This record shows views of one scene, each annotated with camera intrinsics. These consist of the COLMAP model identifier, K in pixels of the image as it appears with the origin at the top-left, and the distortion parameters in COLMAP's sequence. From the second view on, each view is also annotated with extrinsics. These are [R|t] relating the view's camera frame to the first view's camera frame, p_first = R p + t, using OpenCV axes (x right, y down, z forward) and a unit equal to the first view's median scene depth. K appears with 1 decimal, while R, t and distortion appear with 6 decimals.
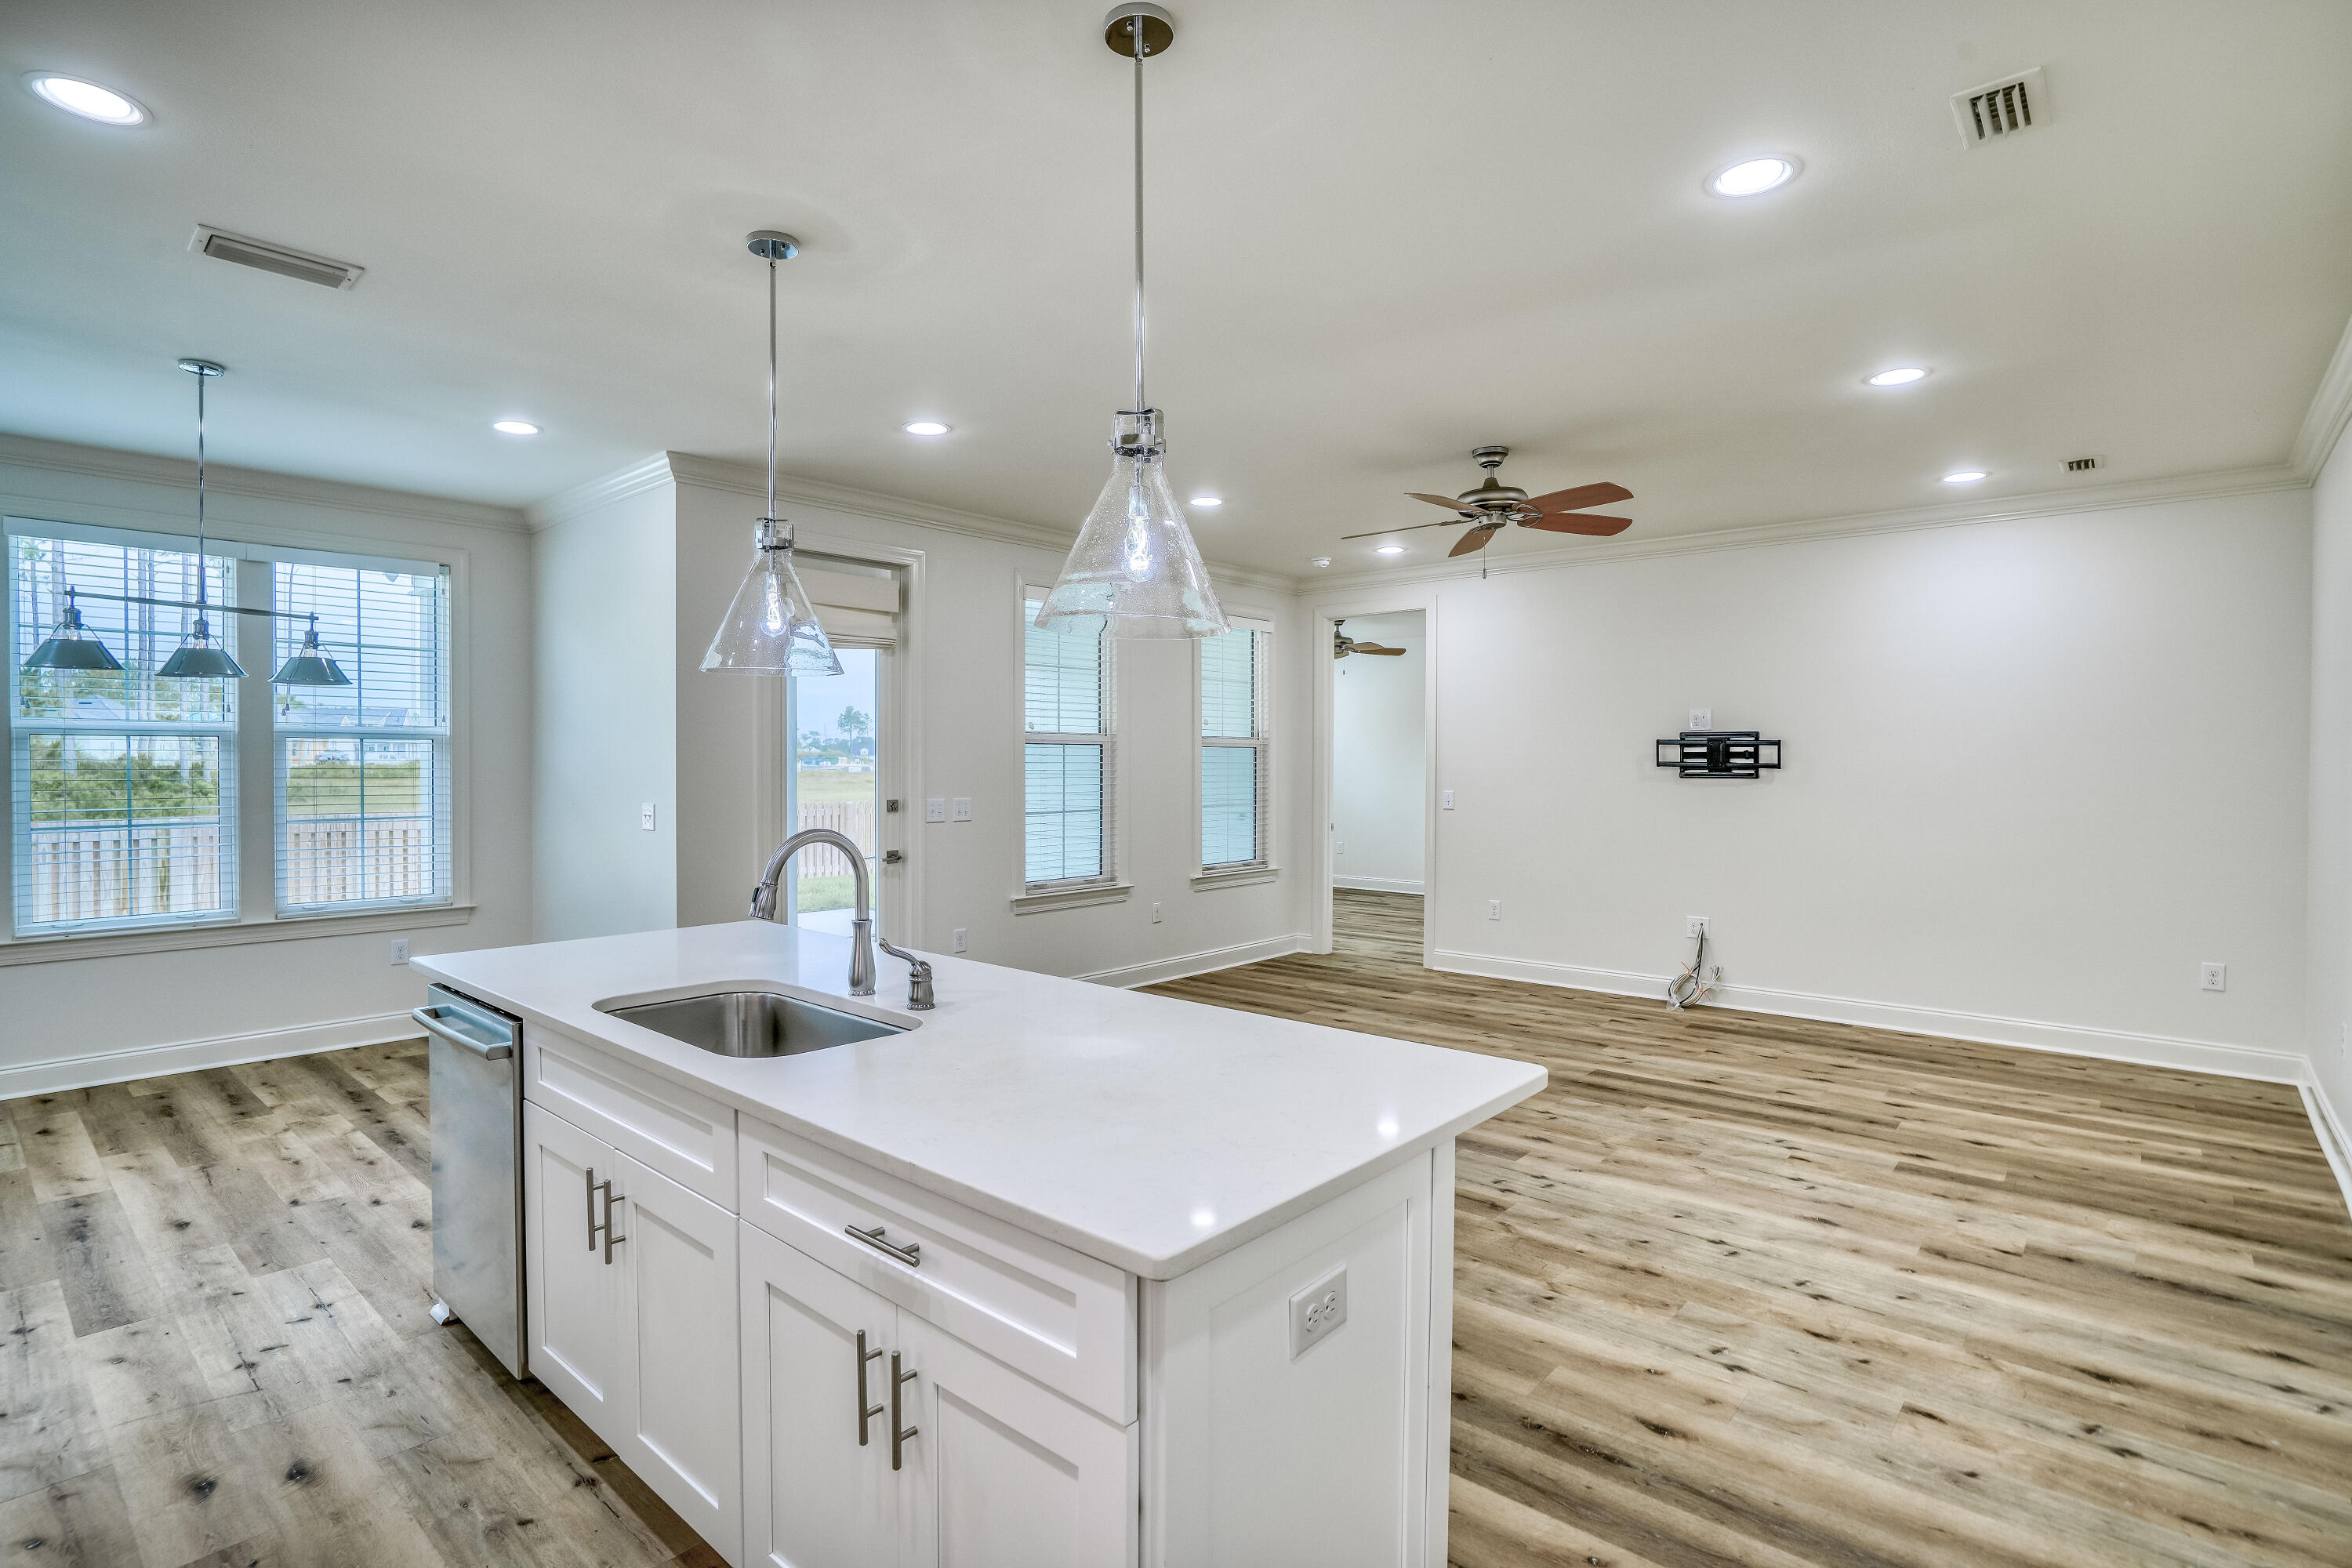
lens RADIAL K [[1164.9, 0, 1153.4], [0, 1164.9, 775.2], [0, 0, 1]] dist [-0.041774, 0.010502]
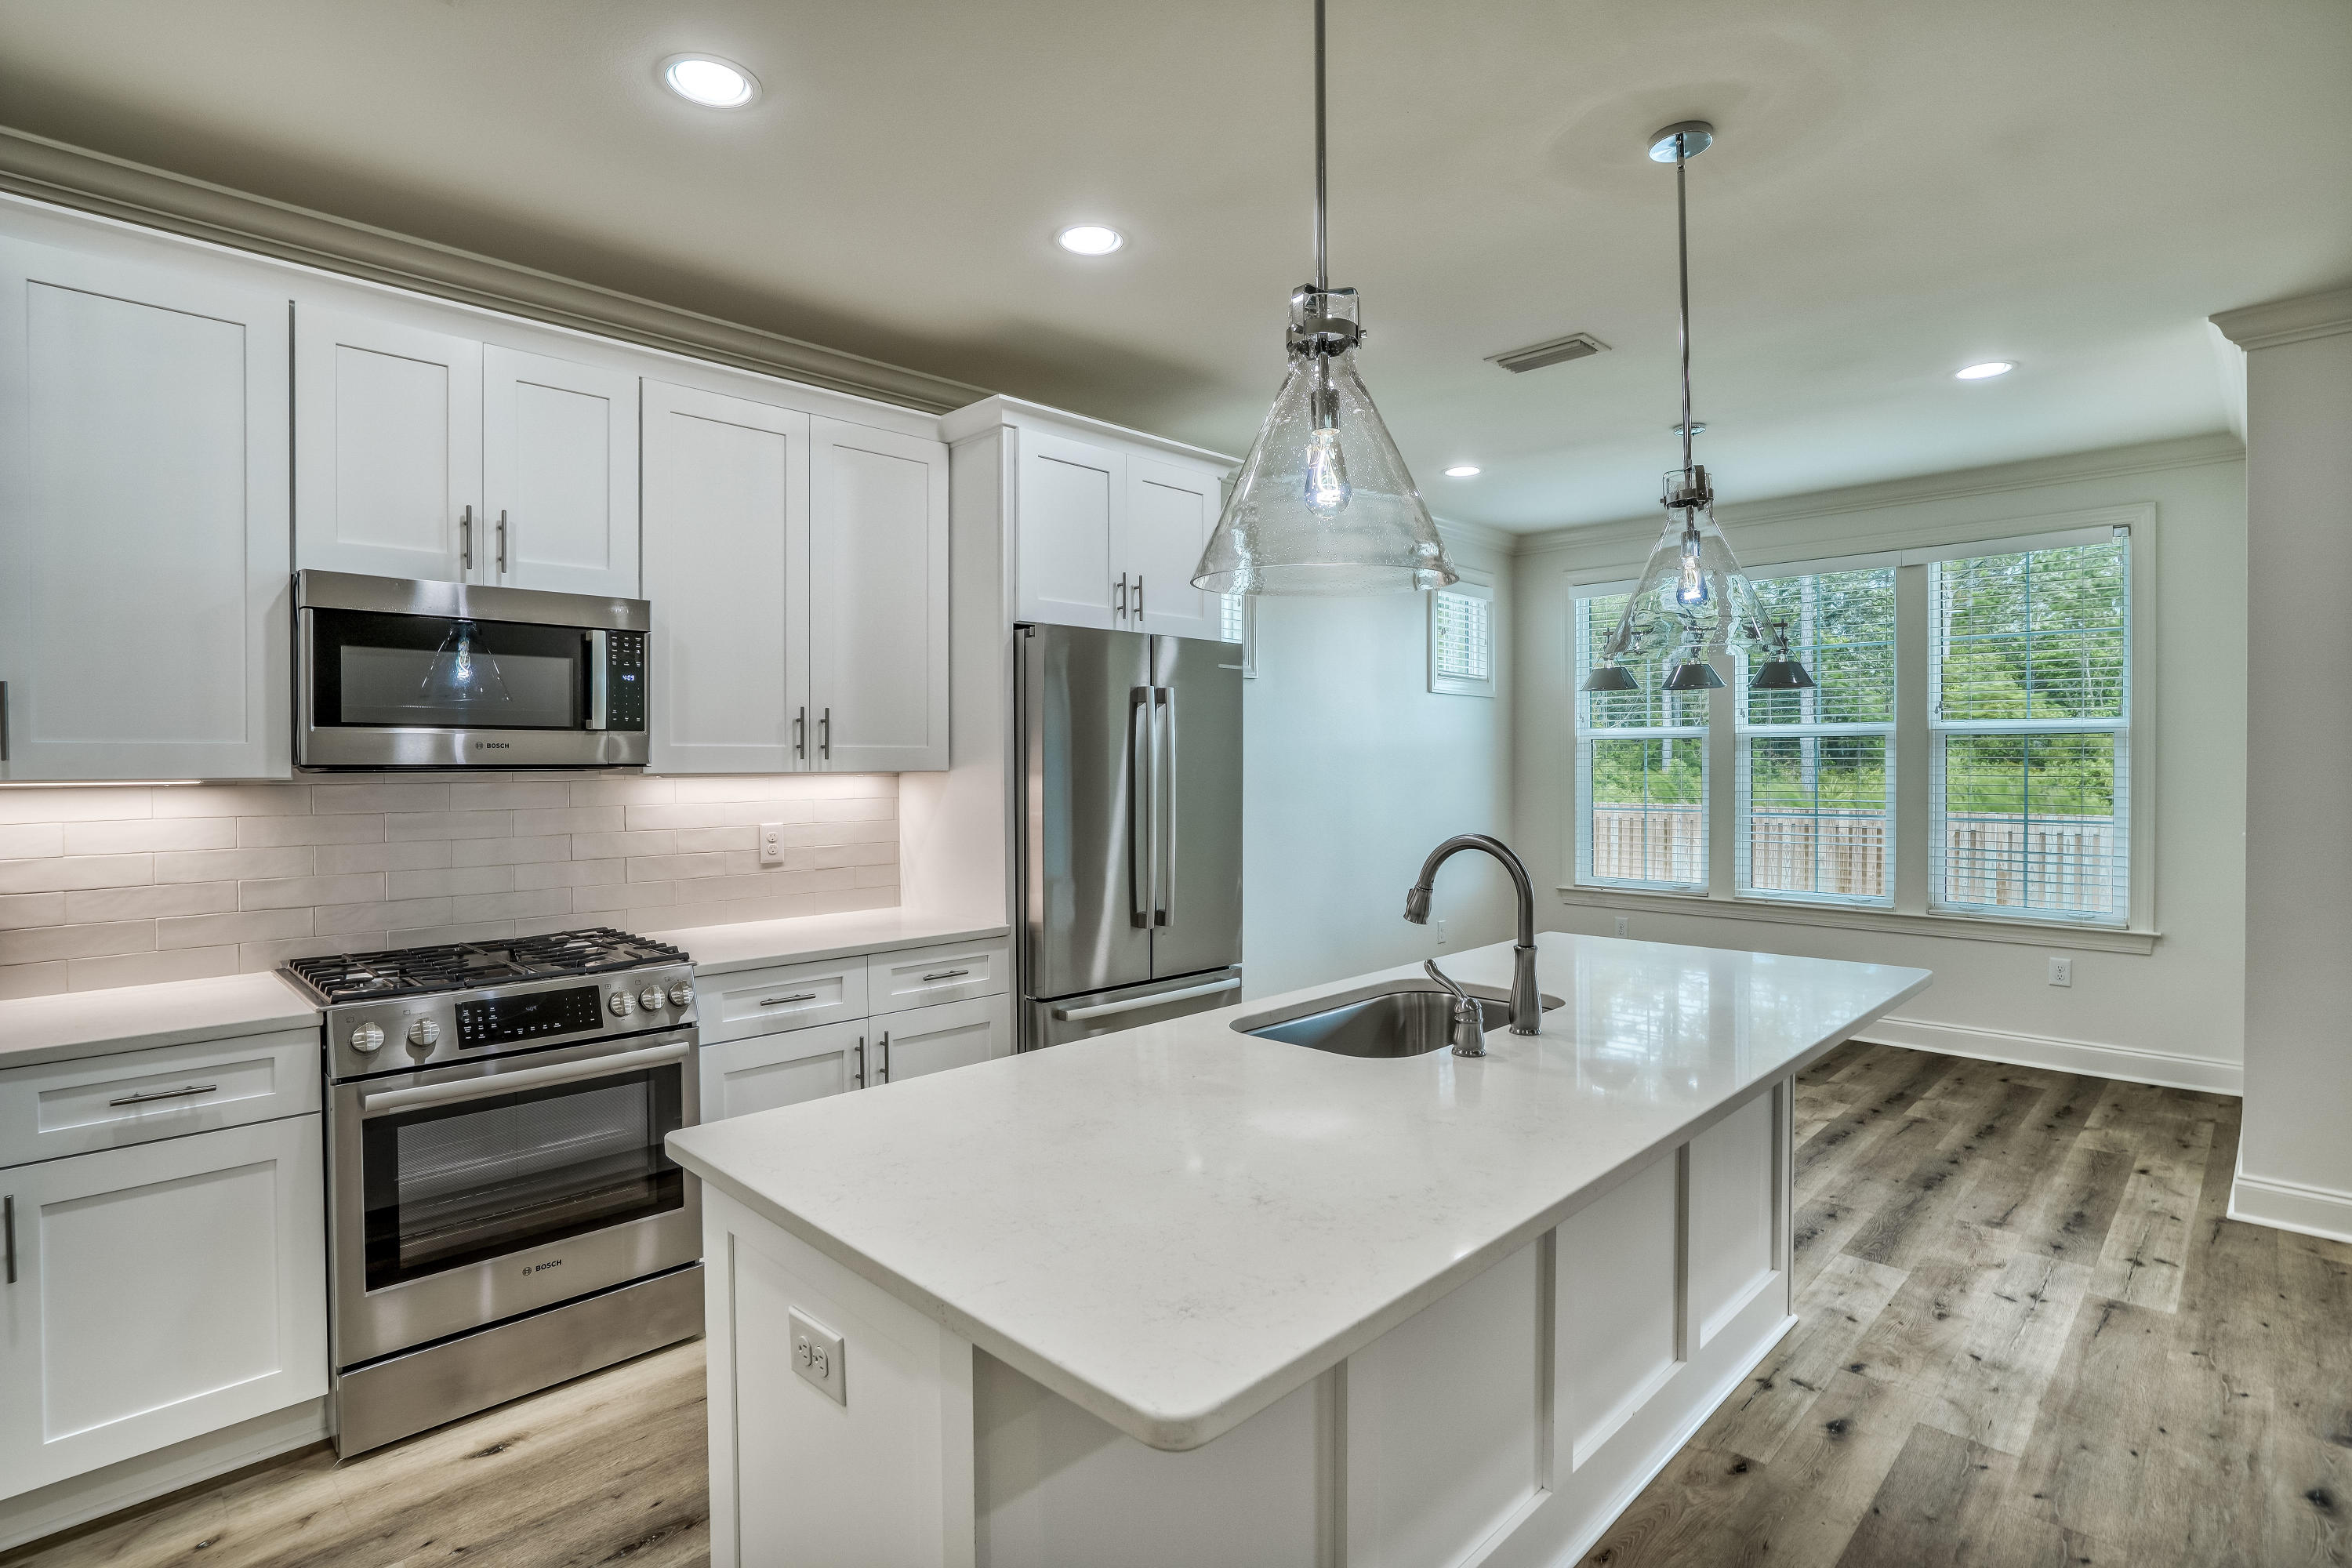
lens RADIAL K [[1164.9, 0, 1155.2], [0, 1164.9, 770.5], [0, 0, 1]] dist [-0.041774, 0.010502]
pose [[-0.073296, 0.007770, -0.997280, 0.355512], [-0.008667, 0.999927, 0.008428, -0.005212], [0.997273, 0.009261, -0.073223, 0.457123]]
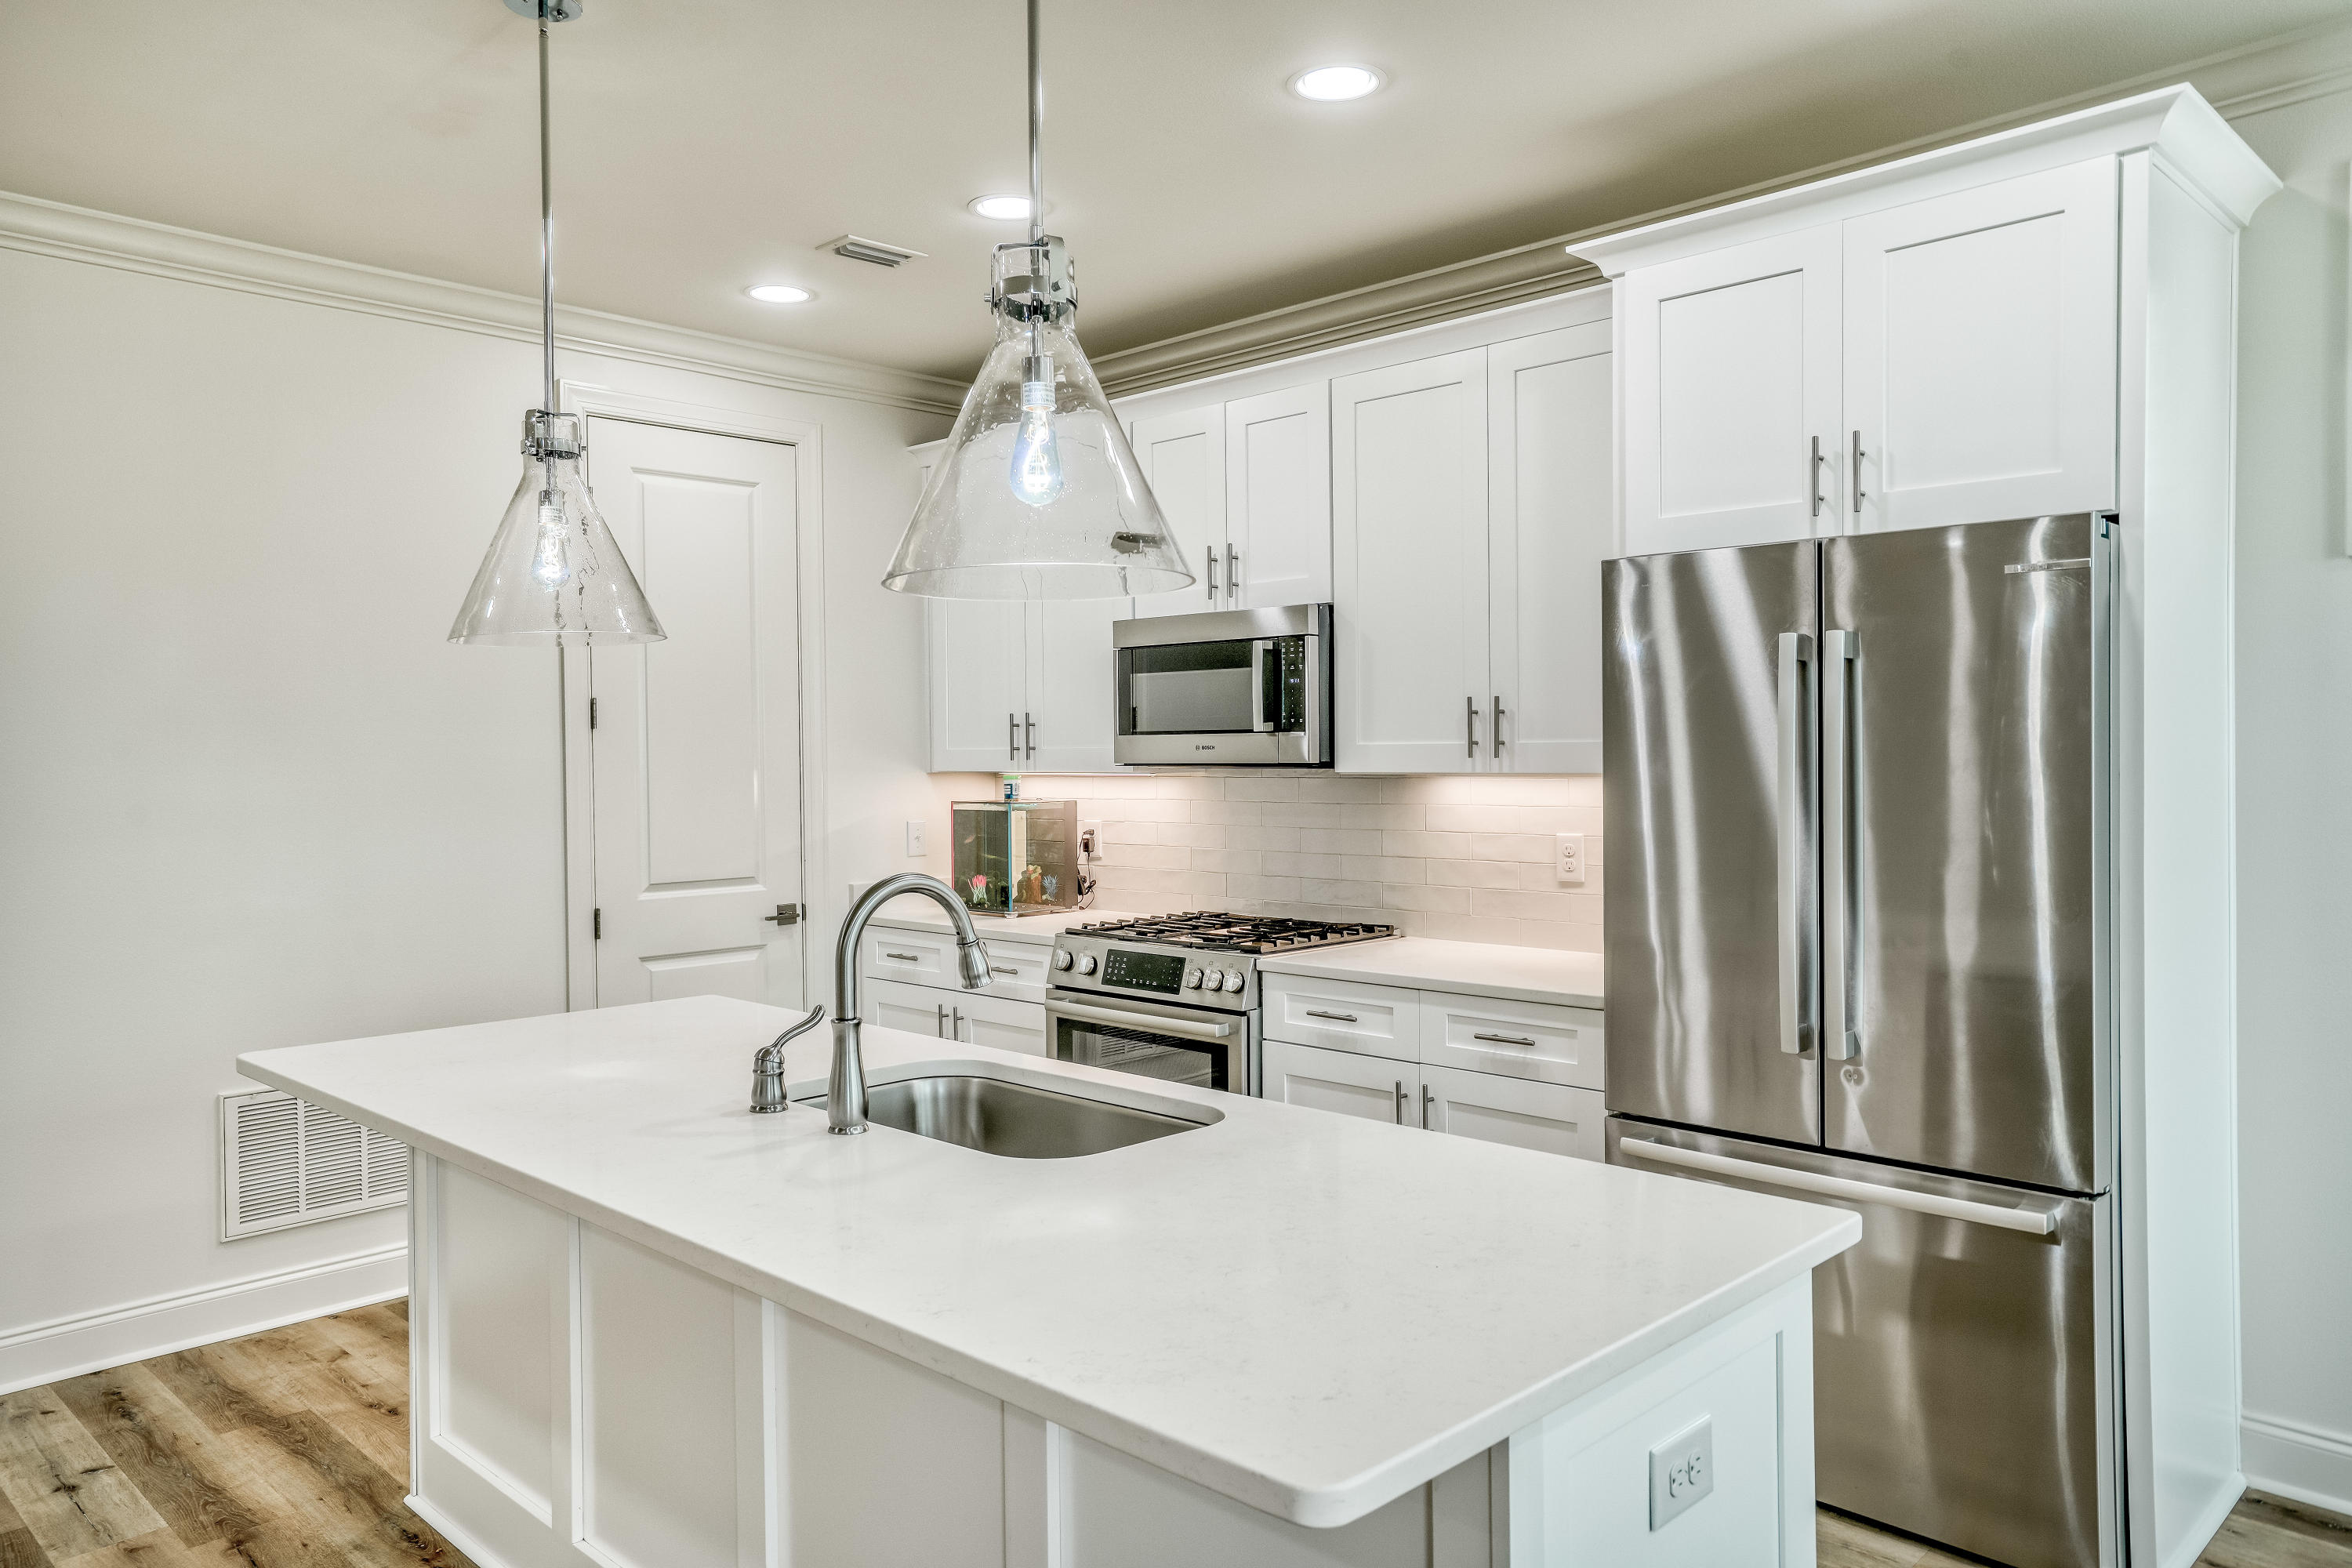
lens RADIAL K [[1584.1, 0, 1208.0], [0, 1584.1, 777.2], [0, 0, 1]] dist [0.000076, 0.001847]
pose [[-0.999264, 0.008061, 0.037503, -0.284194], [0.009069, 0.999600, 0.026793, -0.018648], [-0.037272, 0.027113, -0.998937, 1.076316]]
